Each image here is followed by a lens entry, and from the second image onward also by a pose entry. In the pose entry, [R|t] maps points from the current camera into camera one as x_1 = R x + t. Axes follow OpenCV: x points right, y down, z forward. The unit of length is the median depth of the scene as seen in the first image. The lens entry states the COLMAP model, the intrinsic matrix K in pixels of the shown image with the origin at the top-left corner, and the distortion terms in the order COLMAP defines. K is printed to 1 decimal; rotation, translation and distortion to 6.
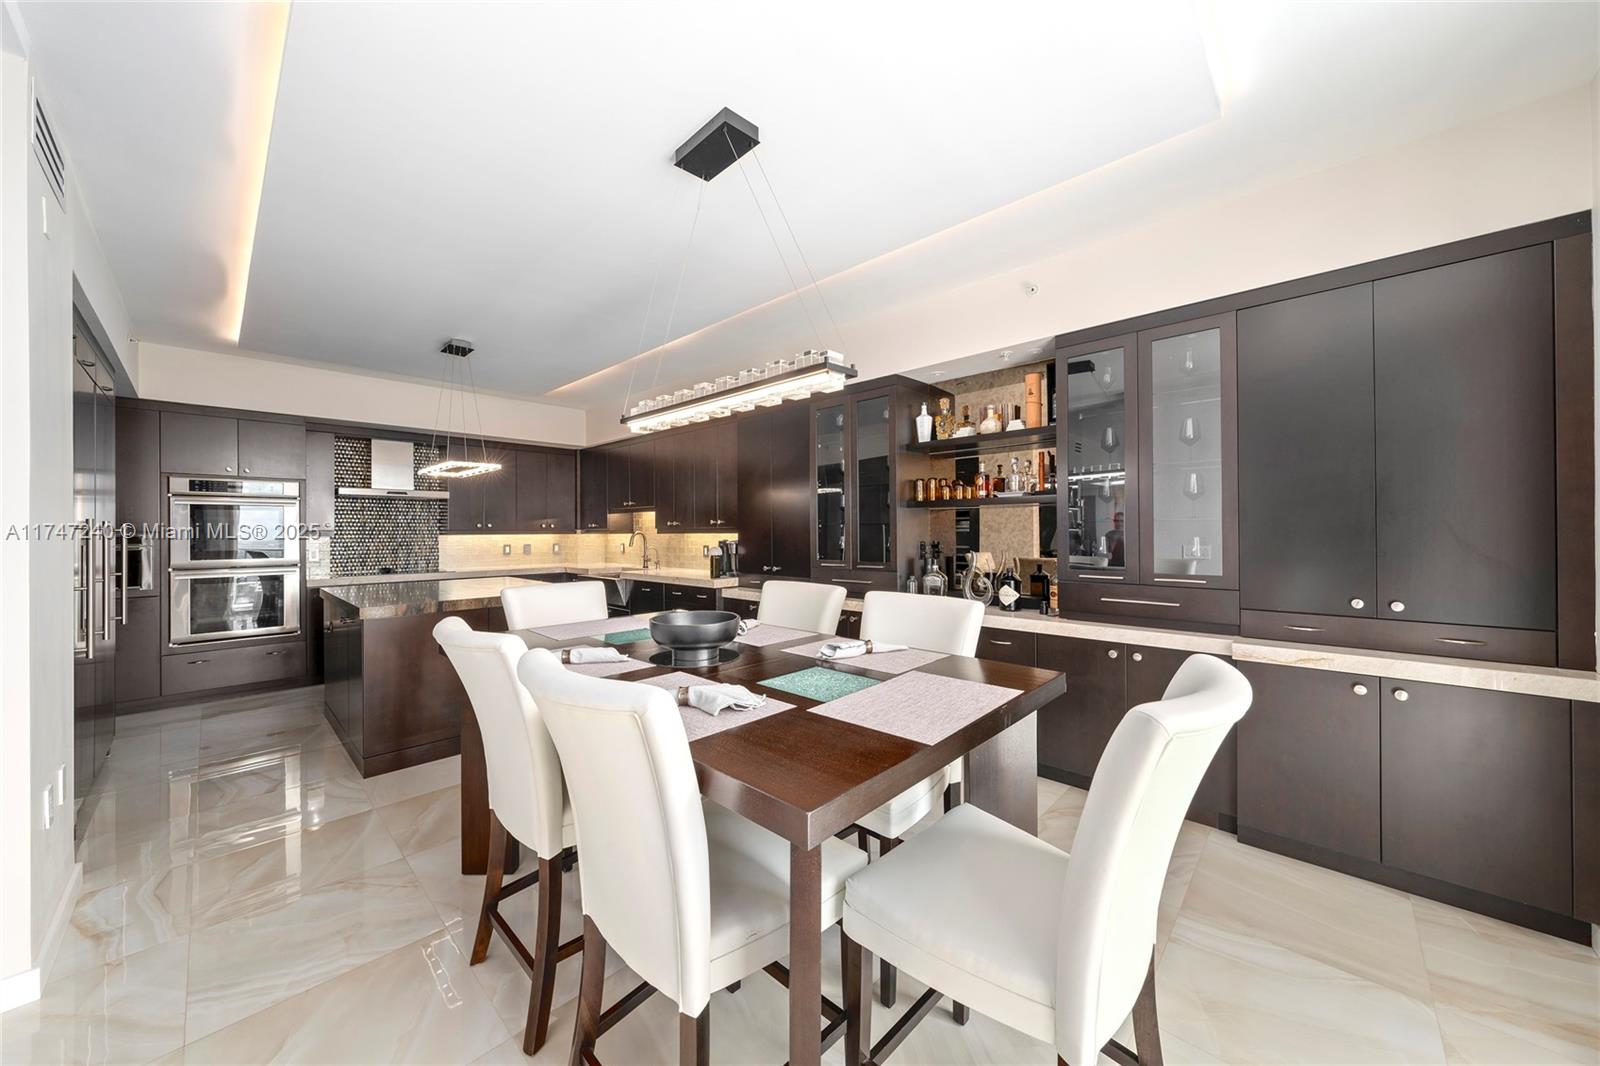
lens RADIAL K [[571.9, 0, 809.1], [0, 571.9, 532.2], [0, 0, 1]] dist [-0.001184, -0.000092]
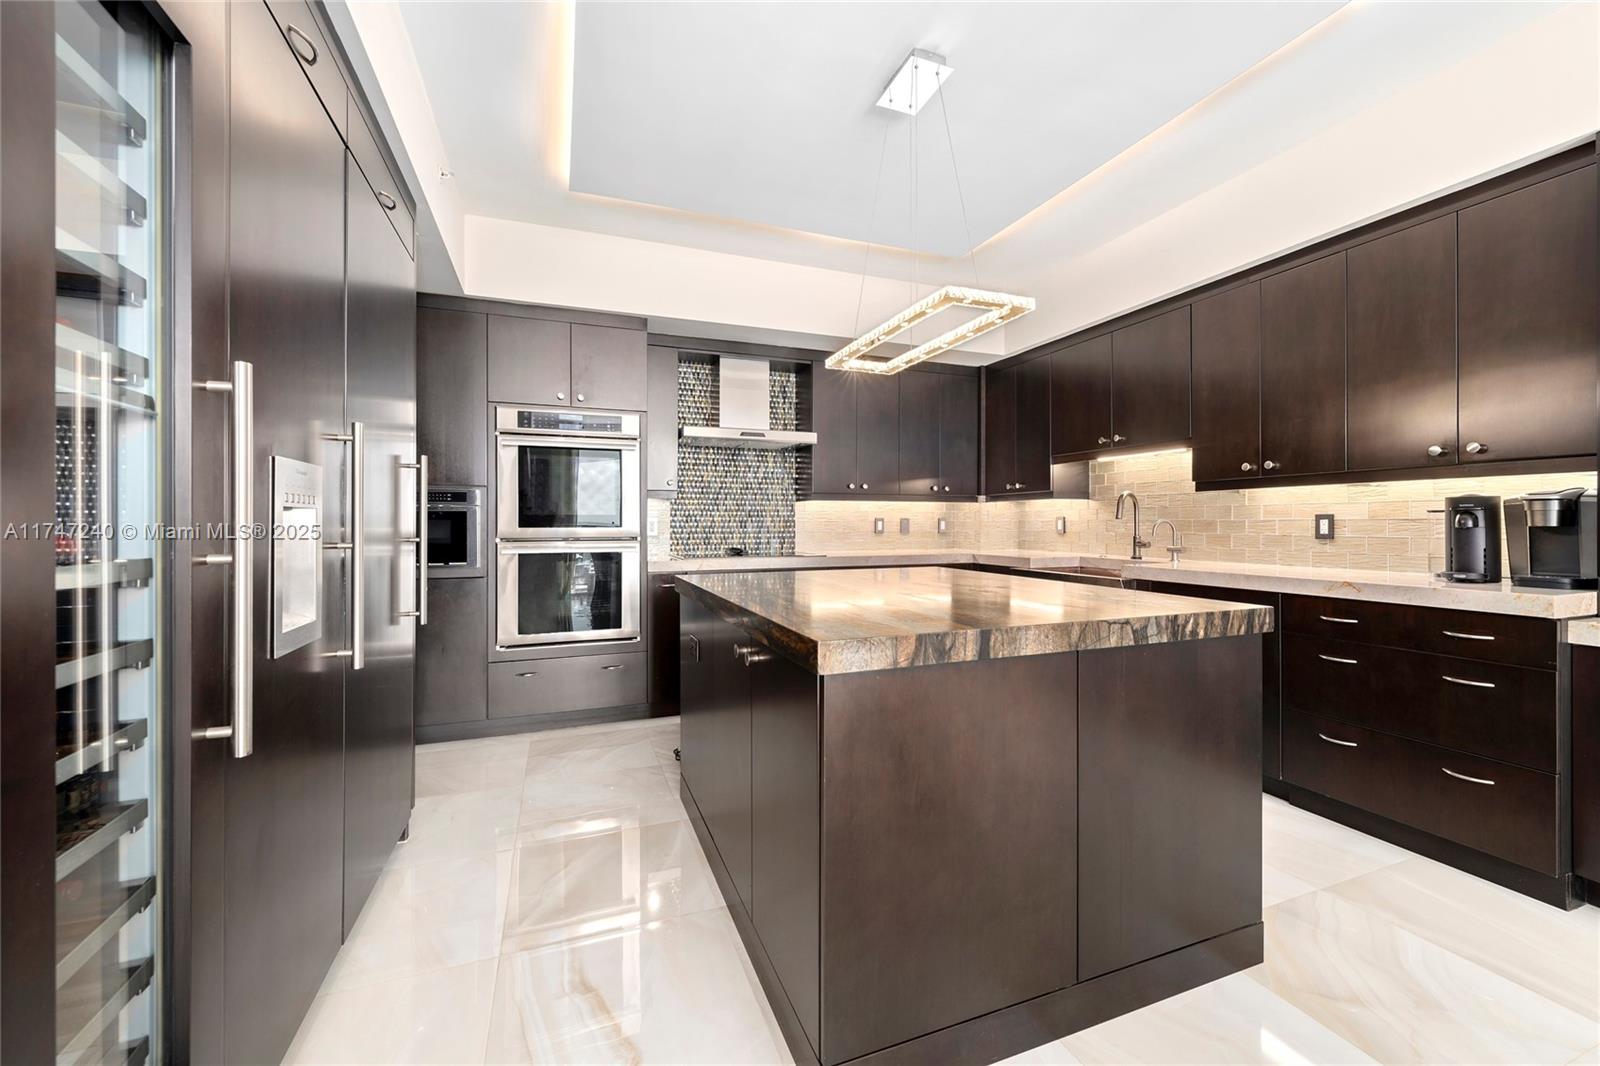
lens RADIAL K [[639.0, 0, 801.6], [0, 639.0, 527.7], [0, 0, 1]] dist [0.000968, -0.000122]
pose [[0.900809, 0.007738, -0.434147, -0.364552], [-0.005293, 0.999963, 0.006842, 0.035529], [0.434183, -0.003866, 0.900816, 0.375243]]
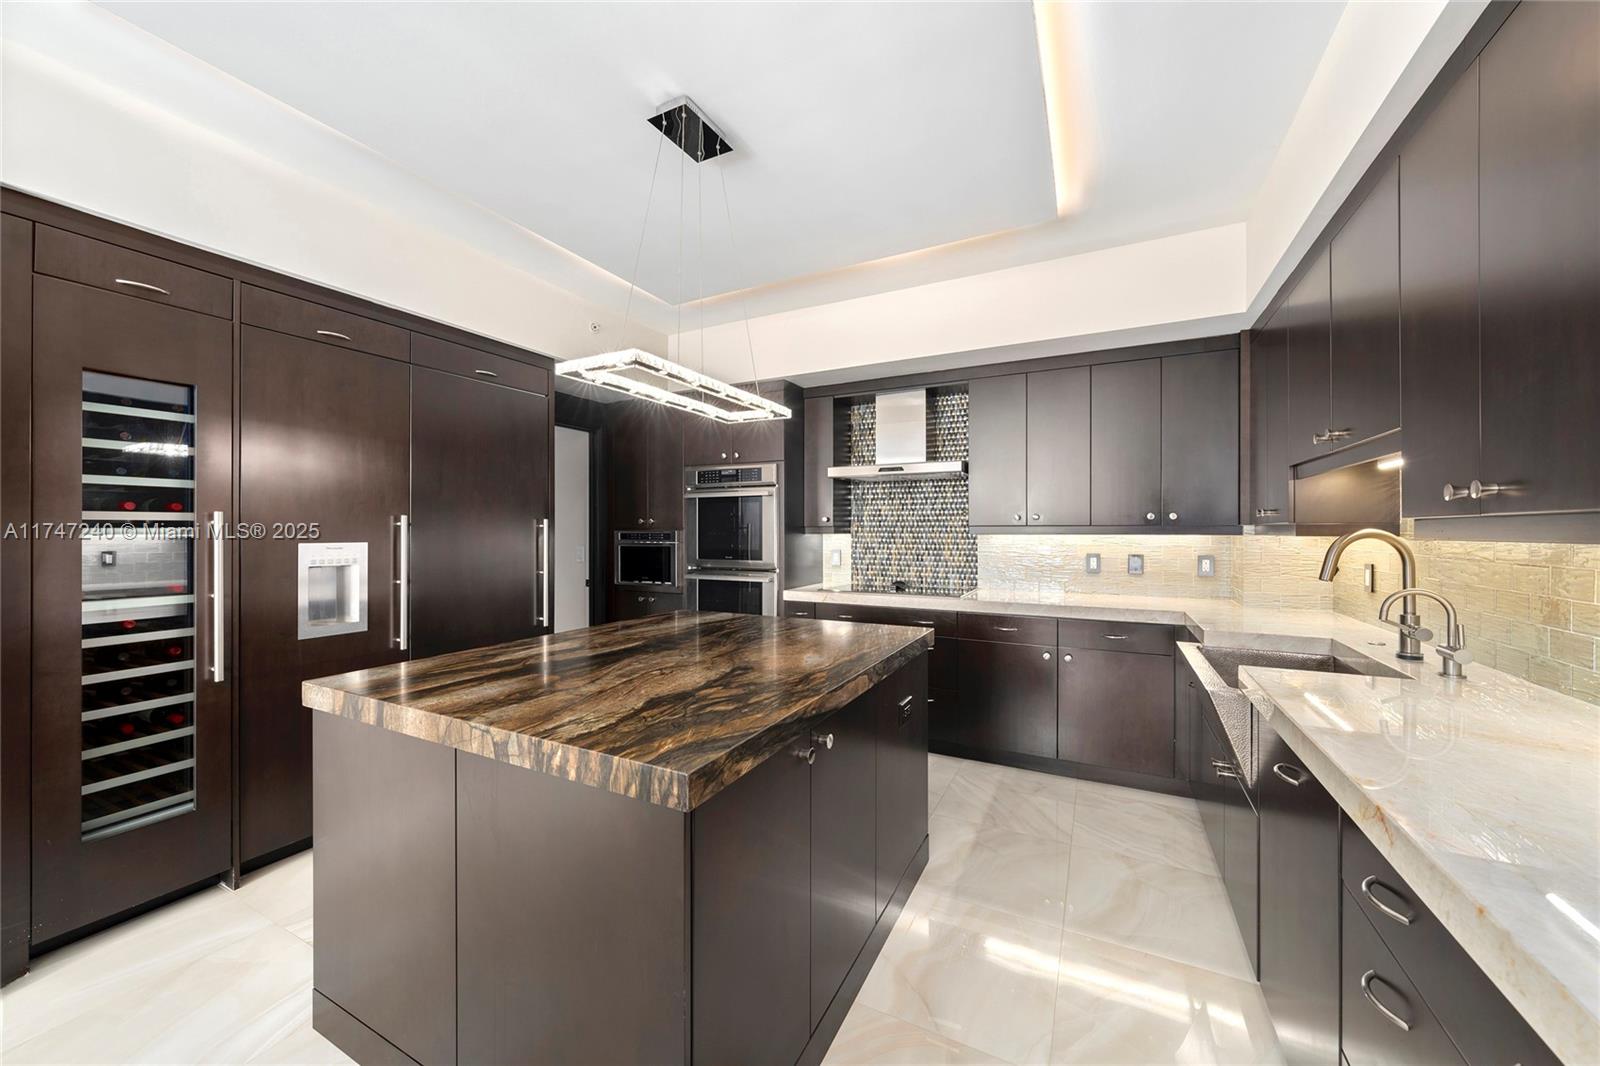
lens RADIAL K [[587.8, 0, 794.8], [0, 587.8, 535.6], [0, 0, 1]] dist [-0.001016, -0.000055]
pose [[0.266644, 0.014919, -0.963680, -0.105032], [-0.005093, 0.999888, 0.014070, -0.001385], [0.963782, 0.001157, 0.266690, 0.747955]]
